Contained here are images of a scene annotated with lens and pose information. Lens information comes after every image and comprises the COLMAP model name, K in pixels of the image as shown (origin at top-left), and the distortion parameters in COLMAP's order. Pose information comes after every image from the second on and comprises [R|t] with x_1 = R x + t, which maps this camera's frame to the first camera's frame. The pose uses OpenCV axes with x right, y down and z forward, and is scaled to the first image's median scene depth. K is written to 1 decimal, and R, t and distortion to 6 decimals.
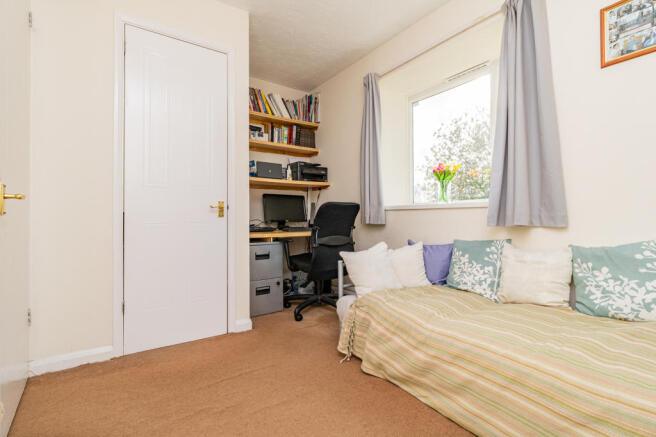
lens RADIAL K [[314.8, 0, 319.7], [0, 314.8, 218.6], [0, 0, 1]] dist [-0.001238, -0.000202]
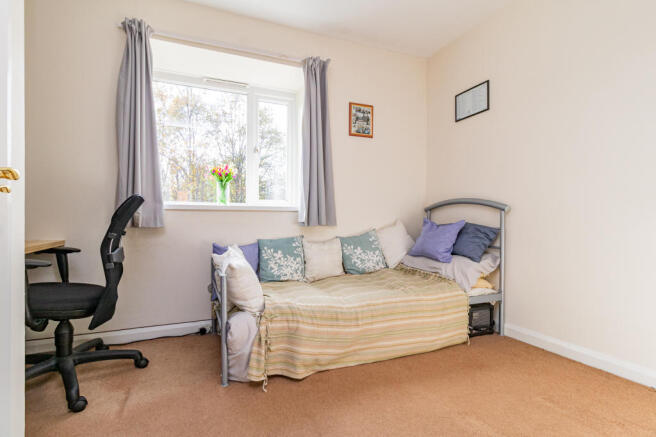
lens RADIAL K [[314.8, 0, 319.7], [0, 314.8, 218.6], [0, 0, 1]] dist [-0.001238, -0.000202]
pose [[0.185000, -0.011476, 0.982672, -0.724076], [-0.008887, 0.999871, 0.013350, -0.026622], [-0.982698, -0.011203, 0.184874, 0.682728]]
